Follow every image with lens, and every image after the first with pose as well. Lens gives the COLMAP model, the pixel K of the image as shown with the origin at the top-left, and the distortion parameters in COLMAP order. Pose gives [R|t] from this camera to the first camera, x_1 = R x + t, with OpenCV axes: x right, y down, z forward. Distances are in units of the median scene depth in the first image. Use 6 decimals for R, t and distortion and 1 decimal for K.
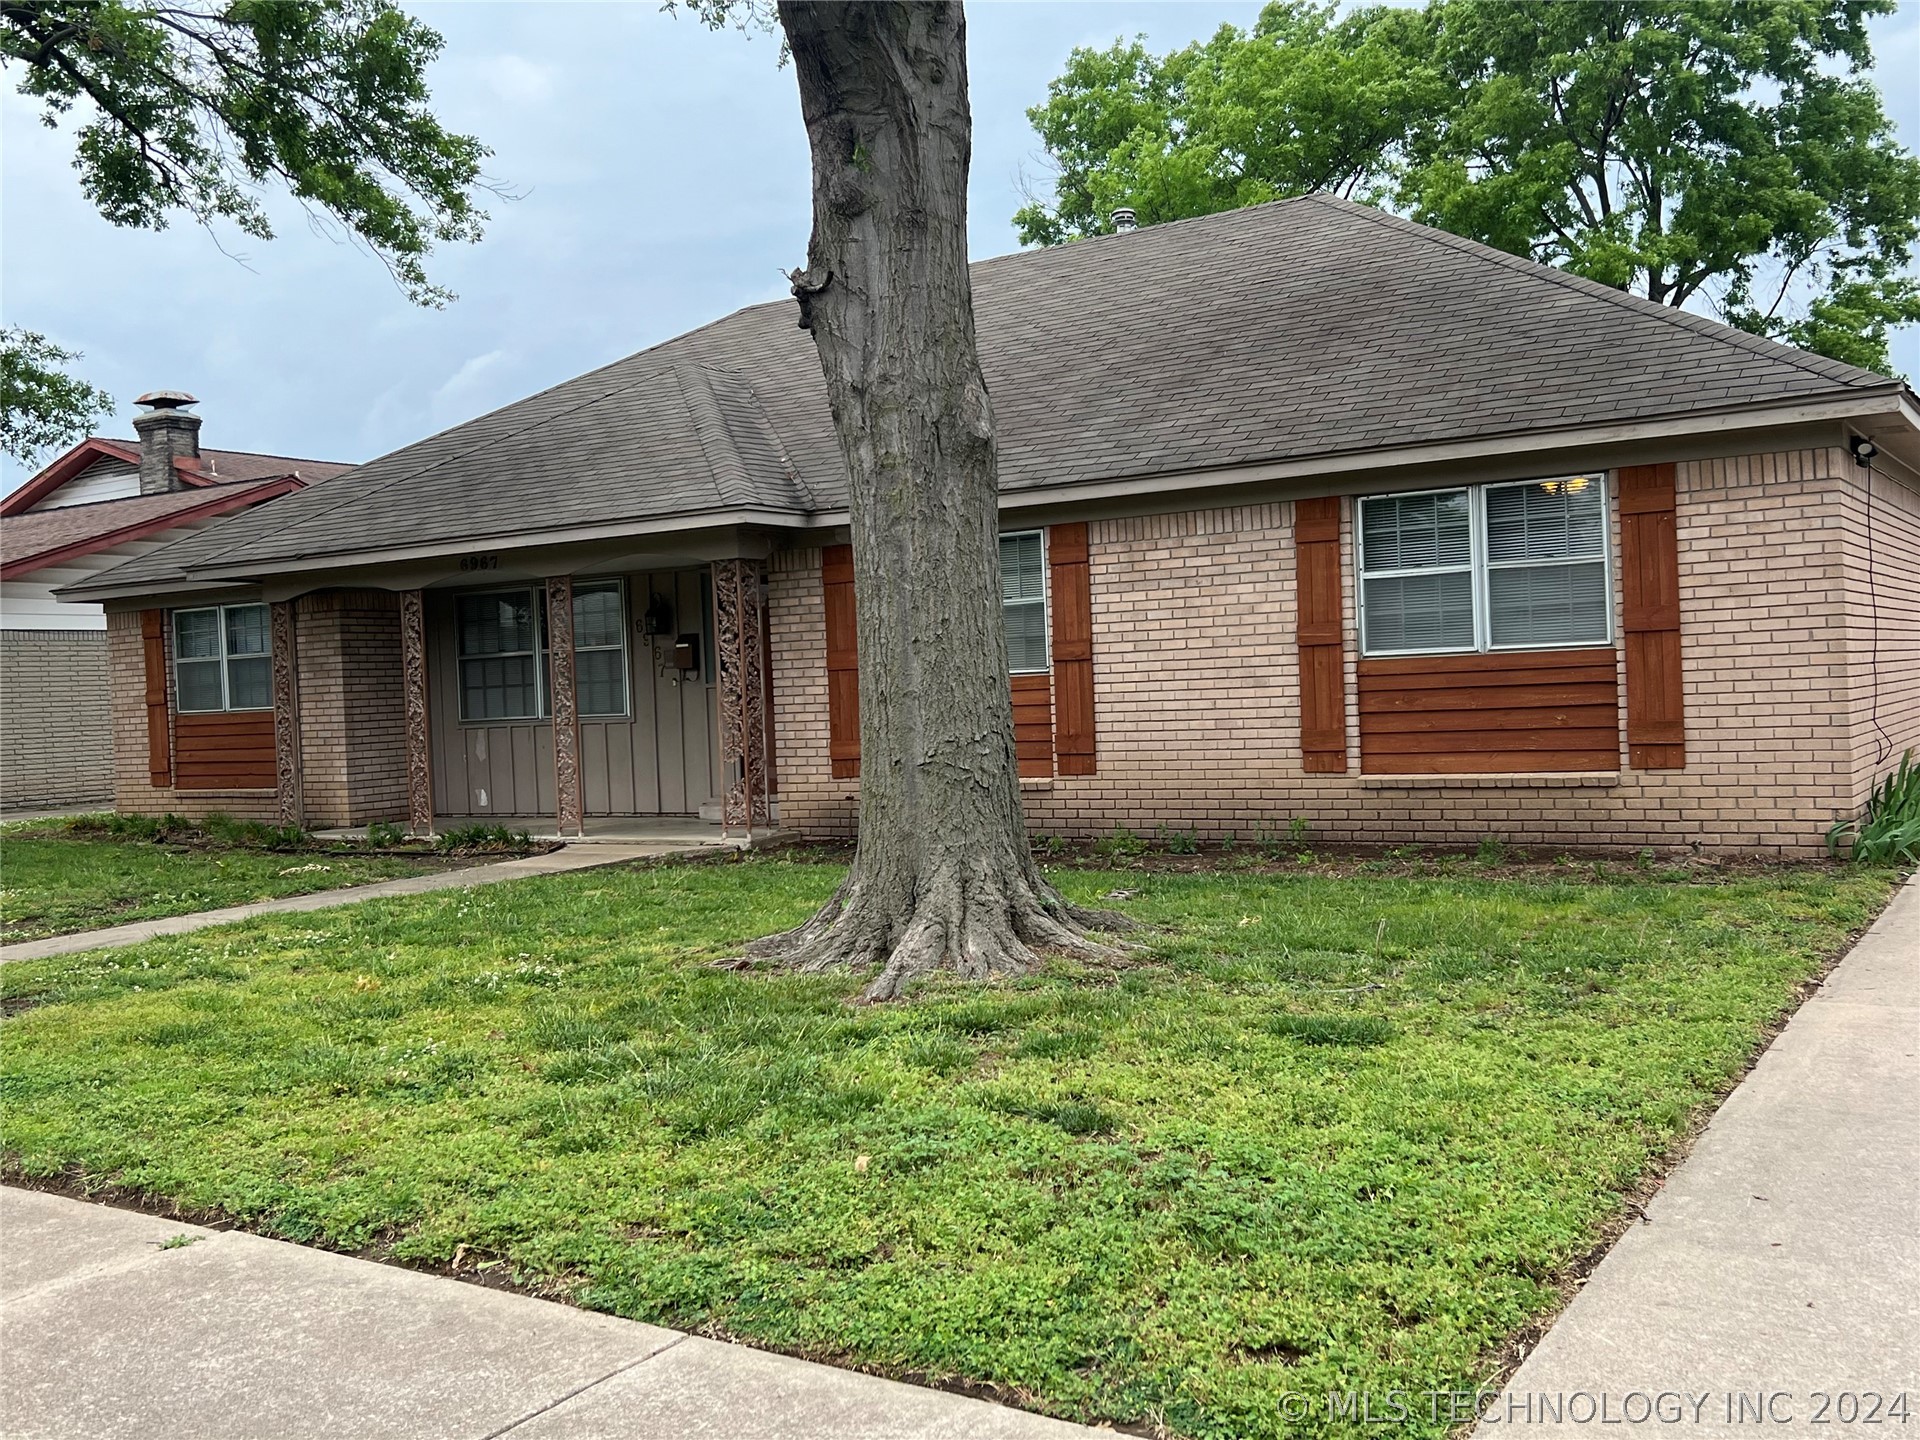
lens RADIAL K [[1860.3, 0, 960.5], [0, 1860.3, 723.4], [0, 0, 1]] dist [0.037306, 0.000000]
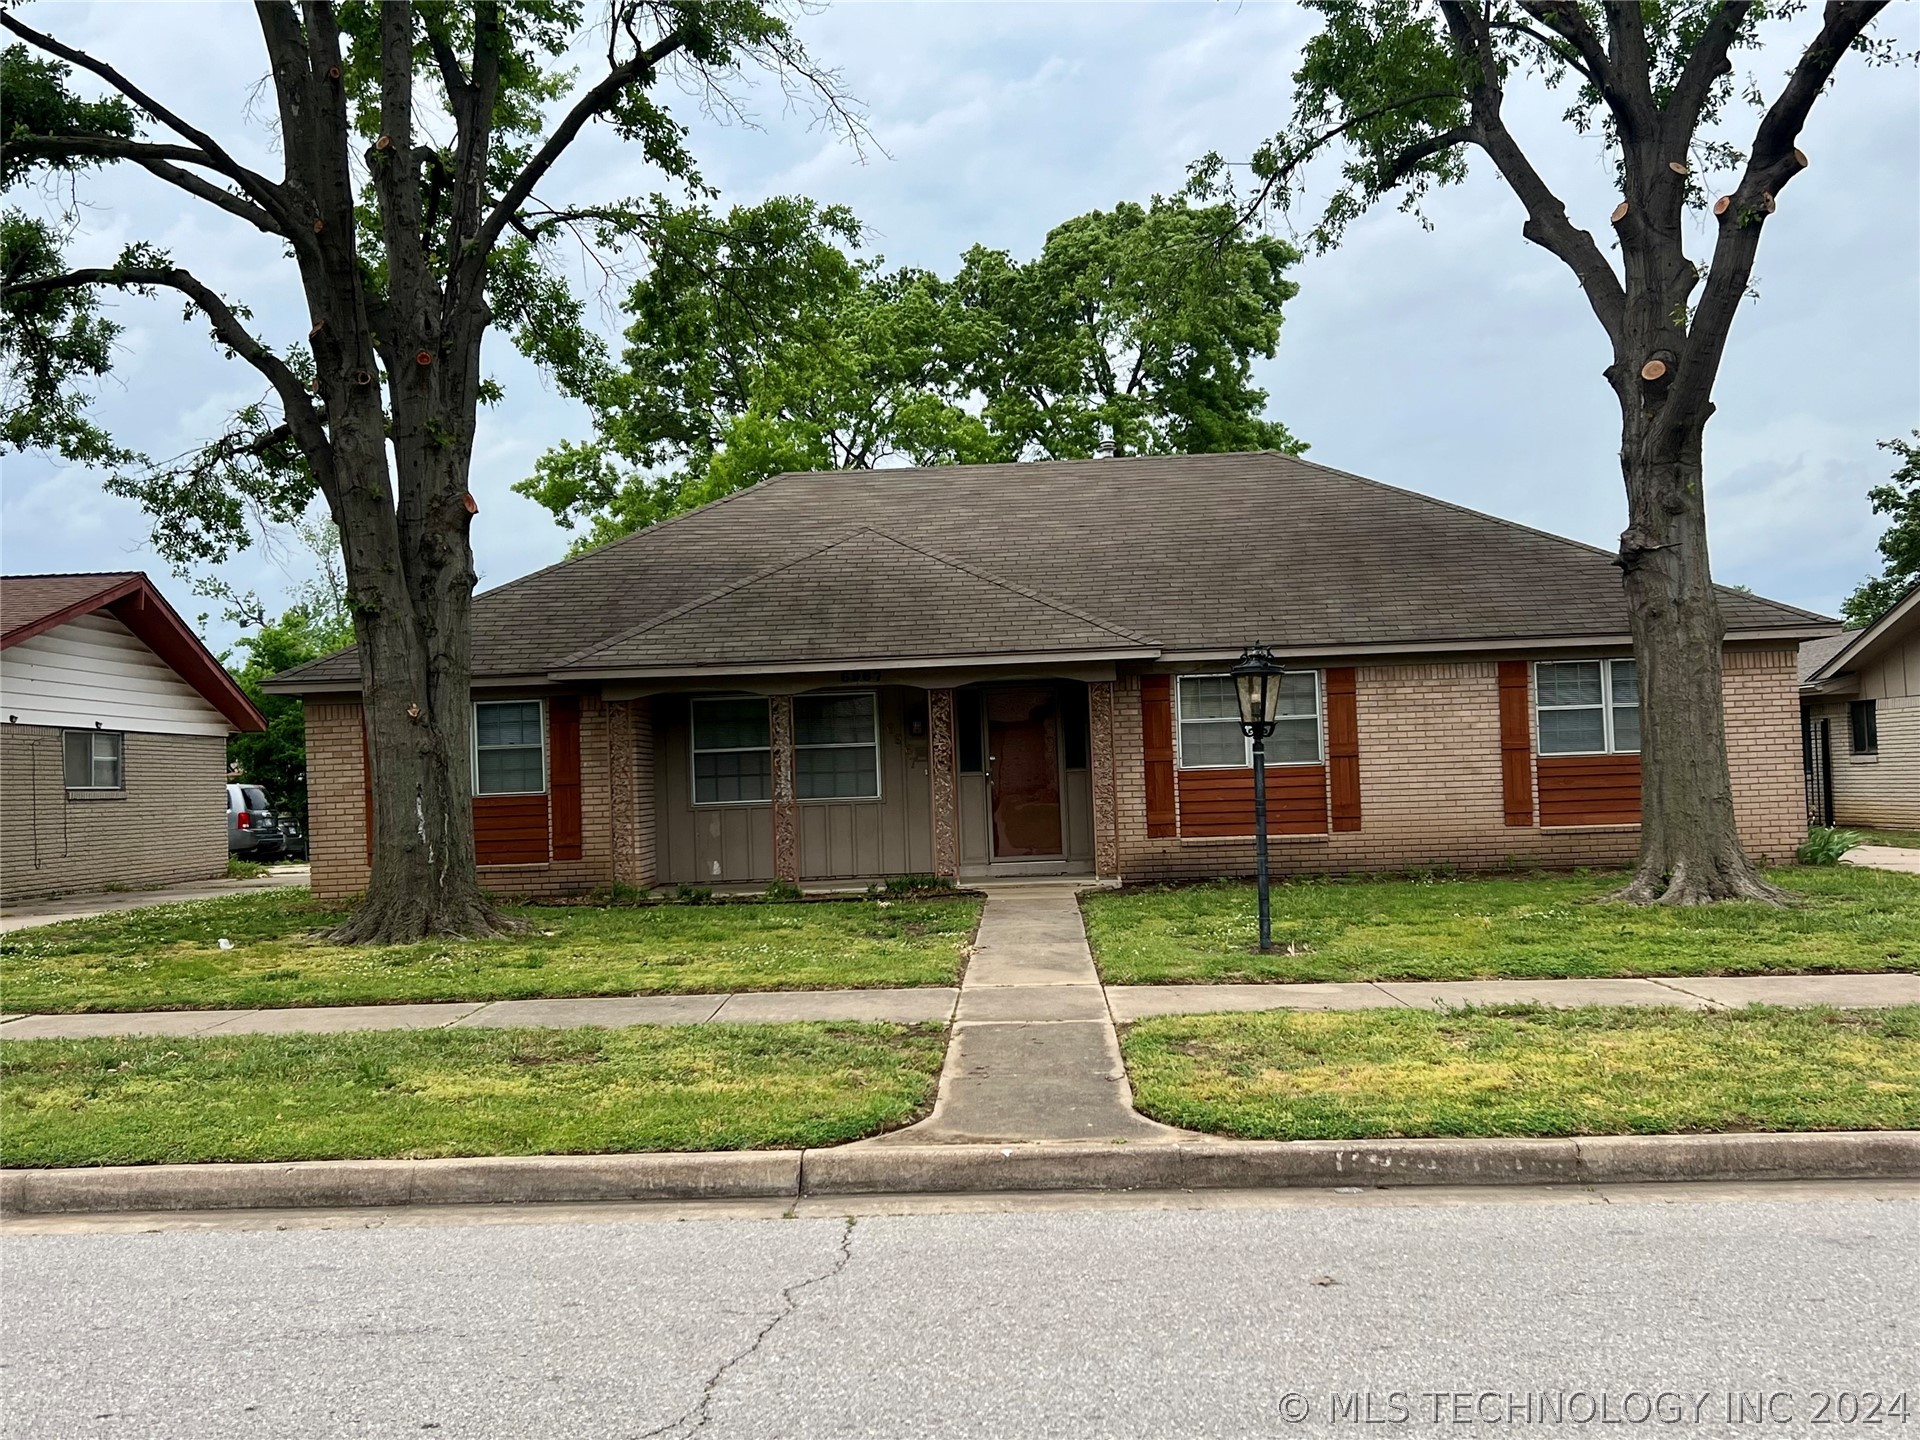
lens RADIAL K [[1860.3, 0, 958.2], [0, 1860.3, 719.8], [0, 0, 1]] dist [0.037306, 0.000000]
pose [[0.851442, 0.029486, 0.523620, -1.095105], [0.009490, 0.997388, -0.071597, 0.046400], [-0.524364, 0.065930, 0.848938, -0.154816]]
